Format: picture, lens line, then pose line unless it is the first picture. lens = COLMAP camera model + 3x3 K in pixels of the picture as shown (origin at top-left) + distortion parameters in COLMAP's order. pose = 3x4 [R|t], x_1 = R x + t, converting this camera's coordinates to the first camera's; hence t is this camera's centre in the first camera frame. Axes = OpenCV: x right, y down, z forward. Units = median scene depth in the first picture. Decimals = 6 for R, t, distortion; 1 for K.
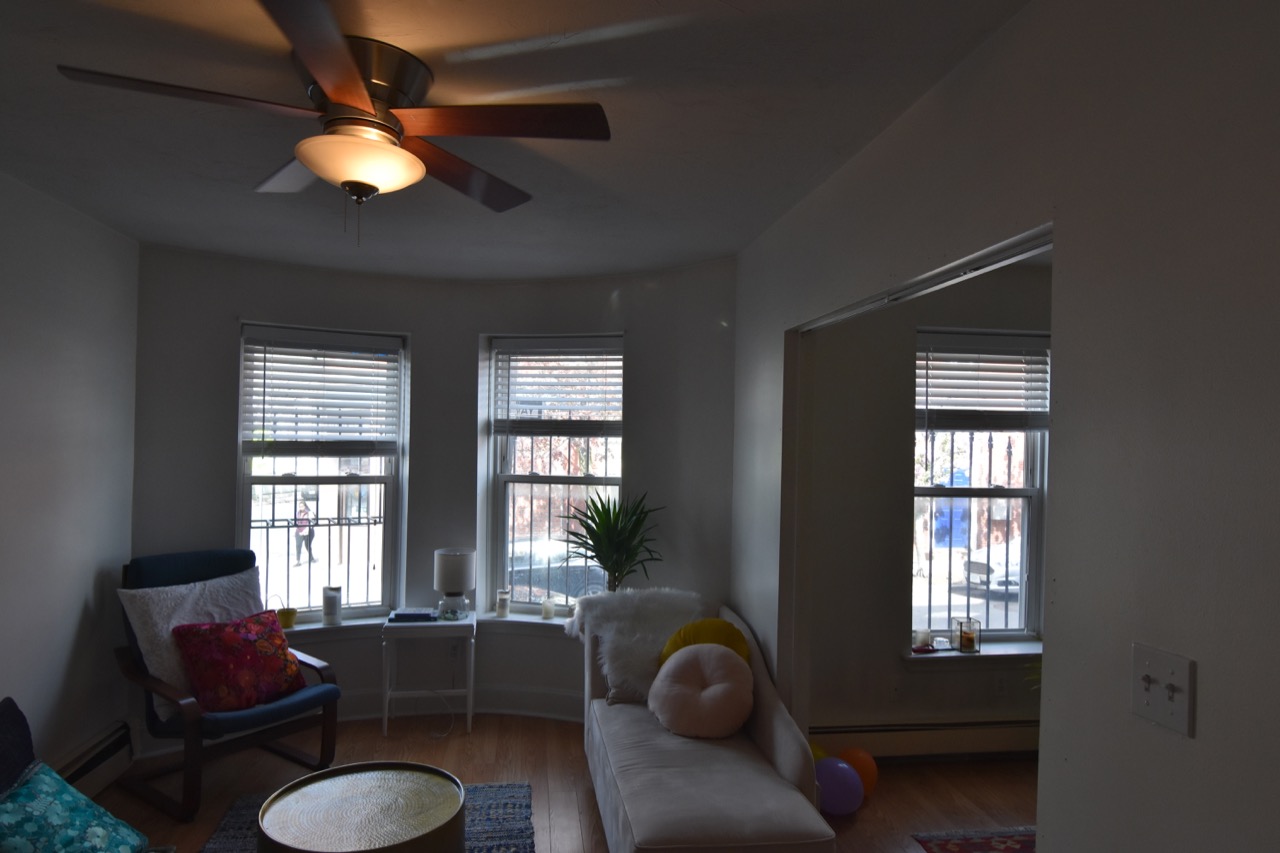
lens RADIAL K [[773.8, 0, 635.7], [0, 773.8, 426.8], [0, 0, 1]] dist [-0.000750, -0.015784]
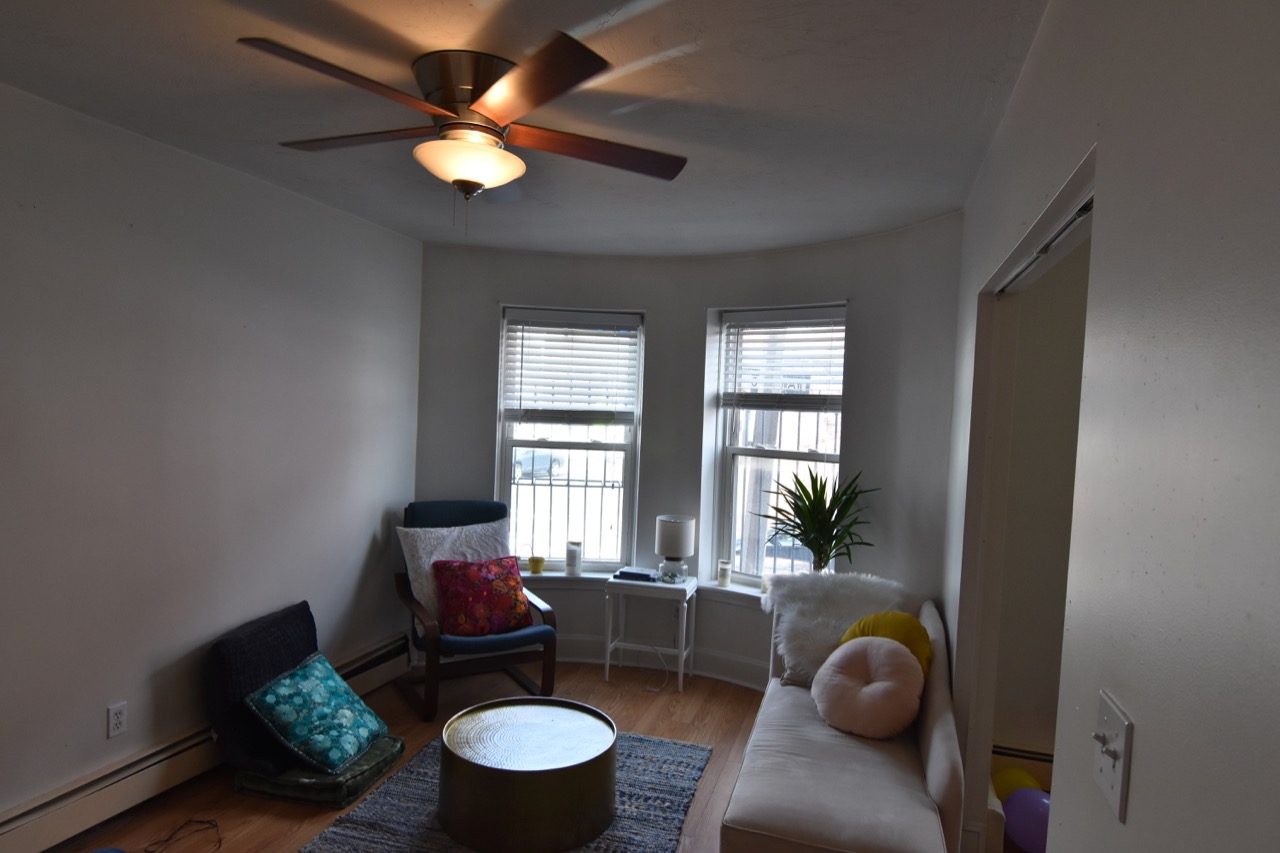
lens RADIAL K [[773.8, 0, 635.7], [0, 773.8, 426.8], [0, 0, 1]] dist [-0.000750, -0.015784]
pose [[0.904911, 0.028866, -0.424621, 0.186217], [-0.014324, 0.999198, 0.037400, -0.001267], [0.425360, -0.027761, 0.904598, 0.040179]]
